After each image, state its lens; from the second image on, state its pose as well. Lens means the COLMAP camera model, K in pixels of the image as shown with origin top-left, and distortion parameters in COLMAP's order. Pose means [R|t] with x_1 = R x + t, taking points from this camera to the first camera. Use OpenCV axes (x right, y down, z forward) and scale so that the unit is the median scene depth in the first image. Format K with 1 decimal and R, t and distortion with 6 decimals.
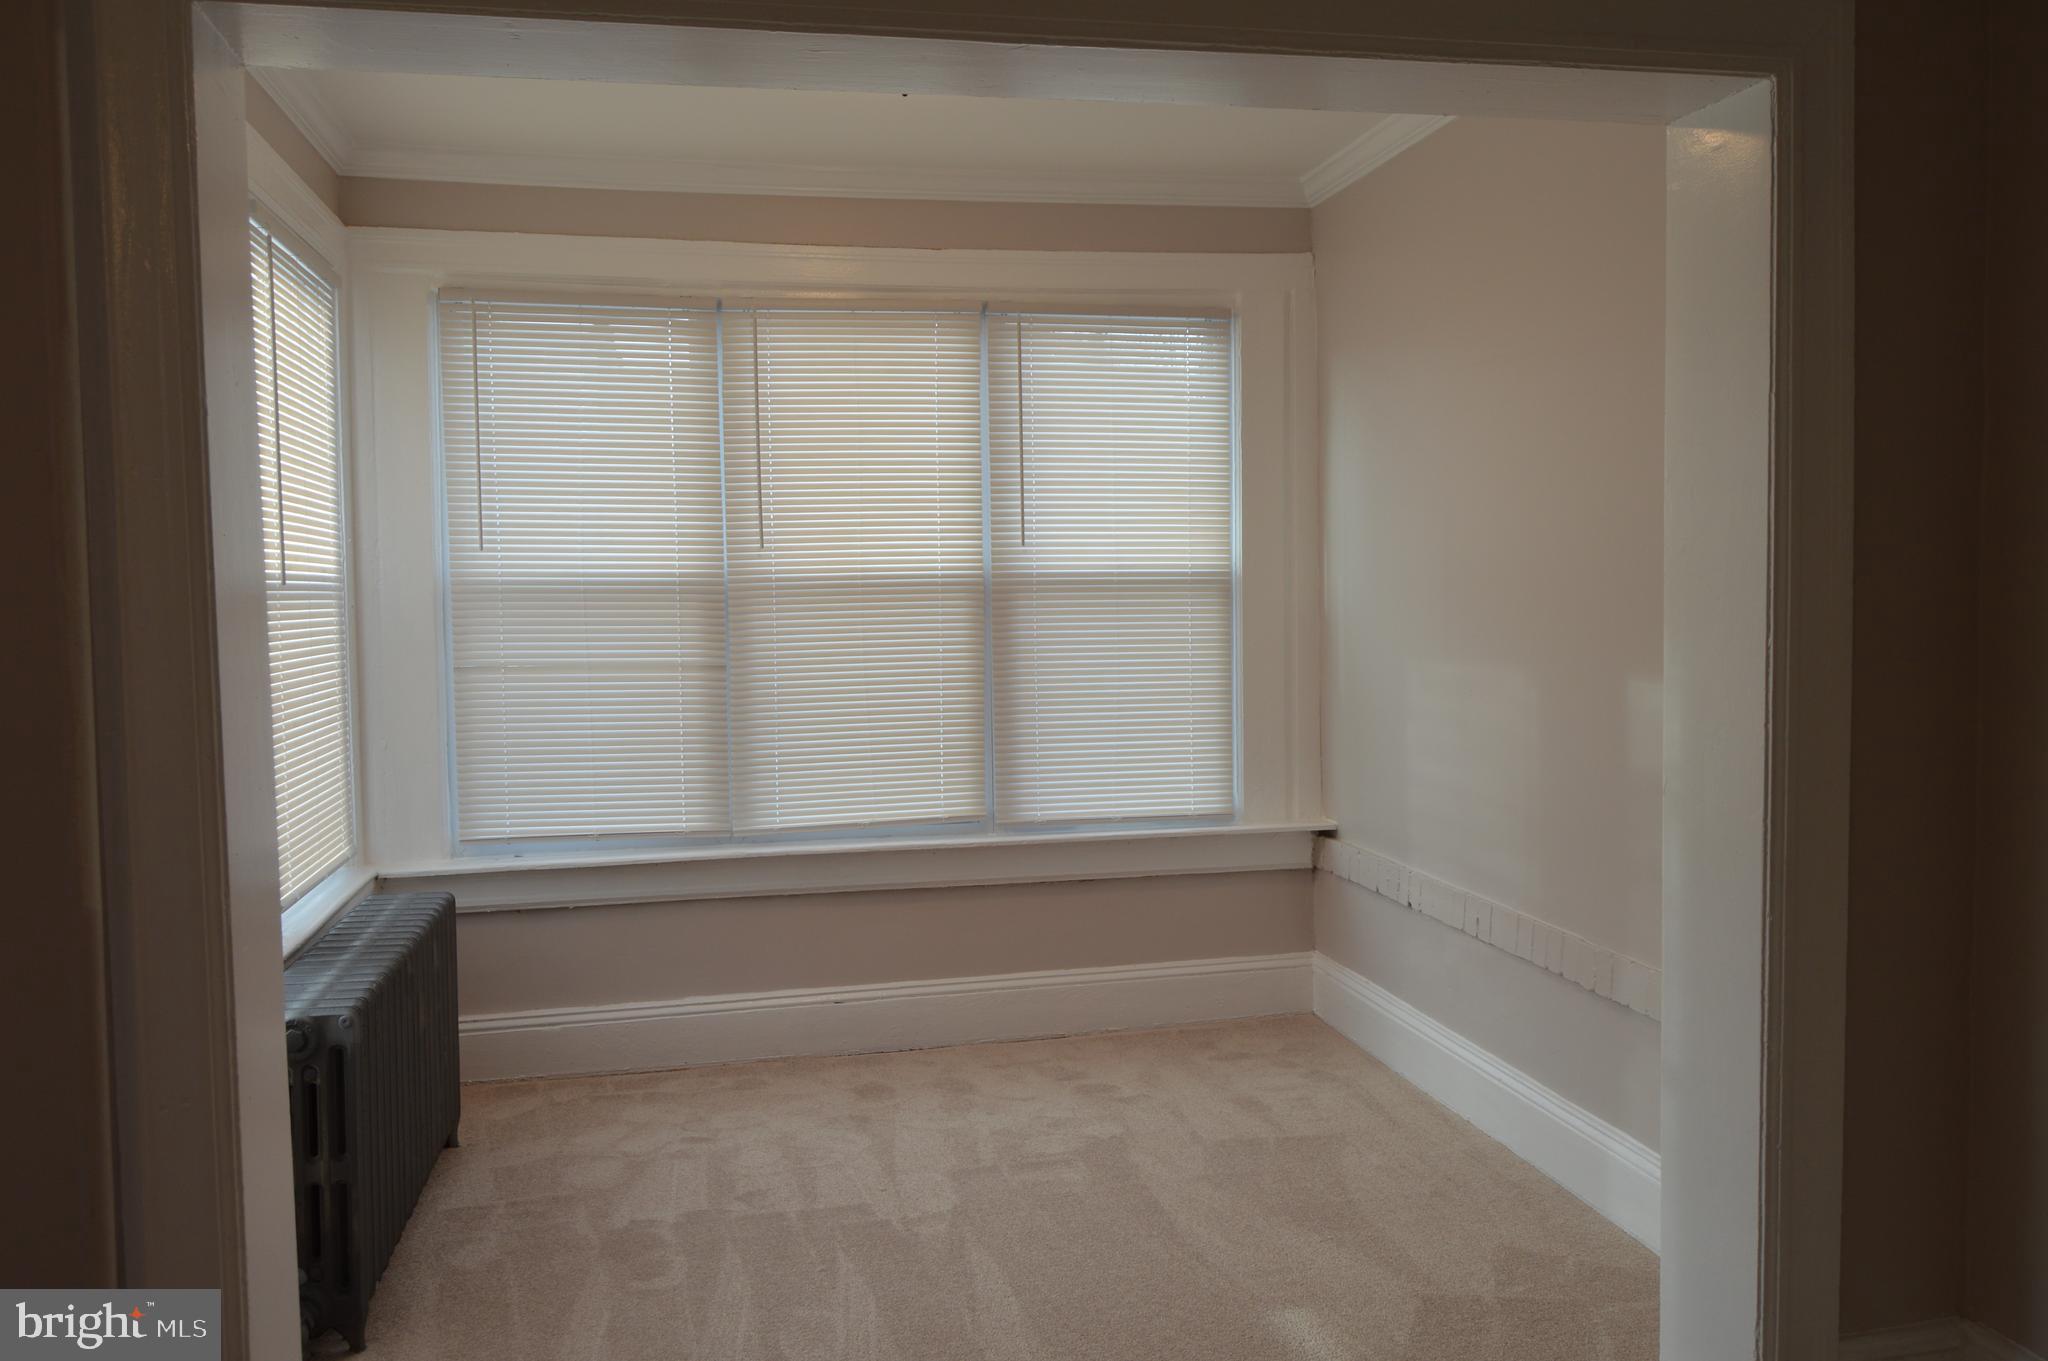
lens RADIAL K [[1607.7, 0, 1029.5], [0, 1607.7, 681.8], [0, 0, 1]] dist [-0.016925, 0.009001]
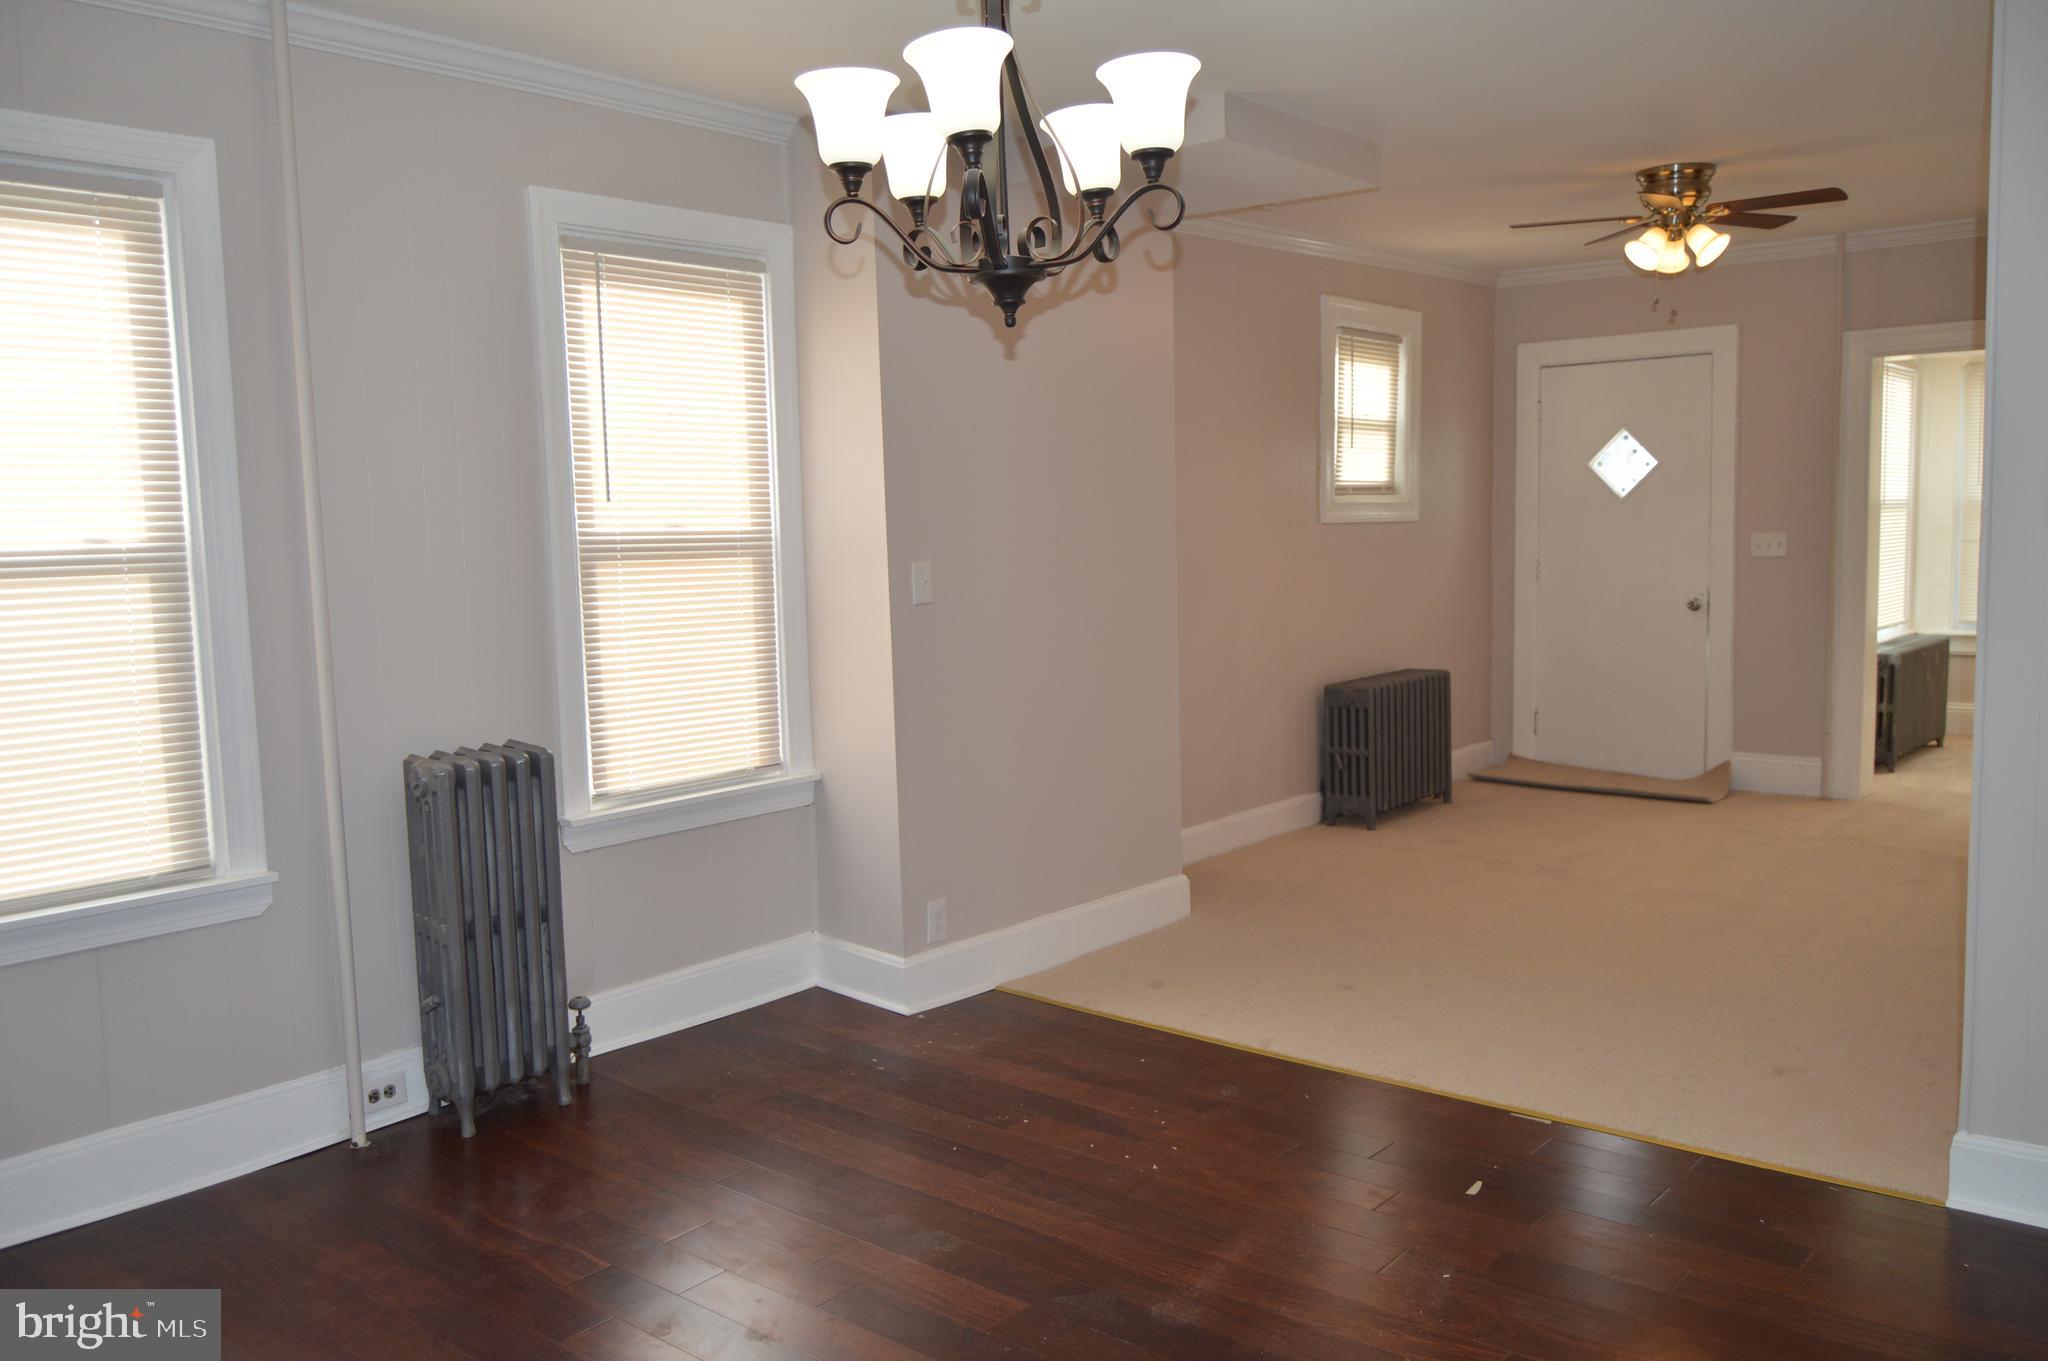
lens RADIAL K [[1607.7, 0, 1036.7], [0, 1607.7, 674.9], [0, 0, 1]] dist [-0.016925, 0.009001]
pose [[0.612106, 0.081091, -0.786607, 0.563076], [-0.033893, 0.996505, 0.076355, 0.047160], [0.790049, -0.020076, 0.612715, -1.250429]]
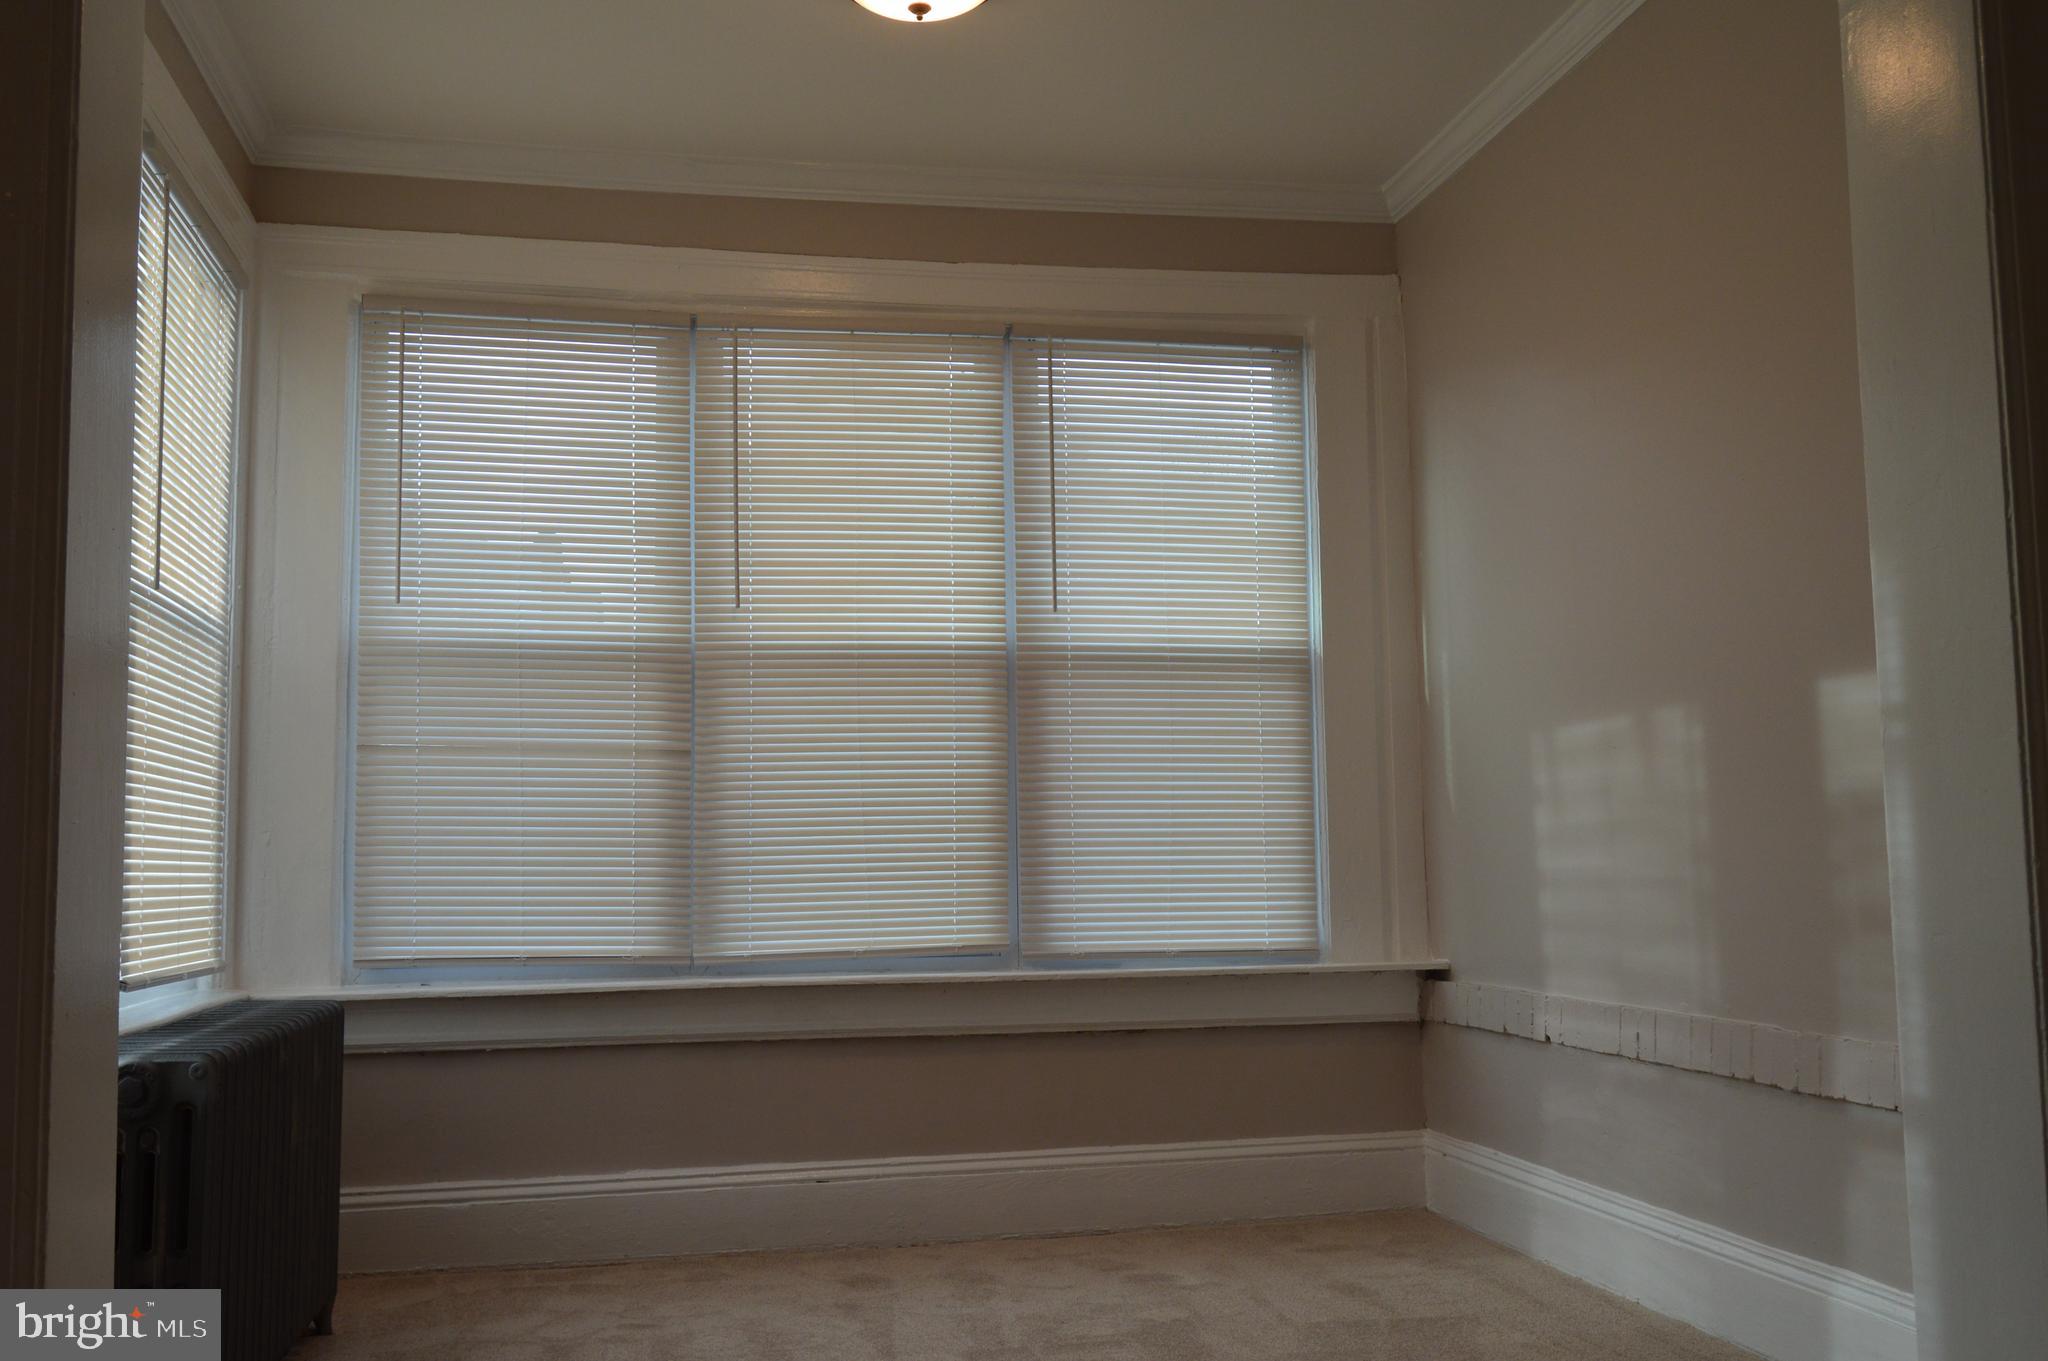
lens RADIAL K [[1926.8, 0, 1019.4], [0, 1926.8, 690.0], [0, 0, 1]] dist [-0.012226, 0.000000]
pose [[0.999859, -0.002111, -0.016675, -0.006082], [-0.000388, 0.988914, -0.148488, 0.103833], [0.016804, 0.148474, 0.988774, 0.033967]]
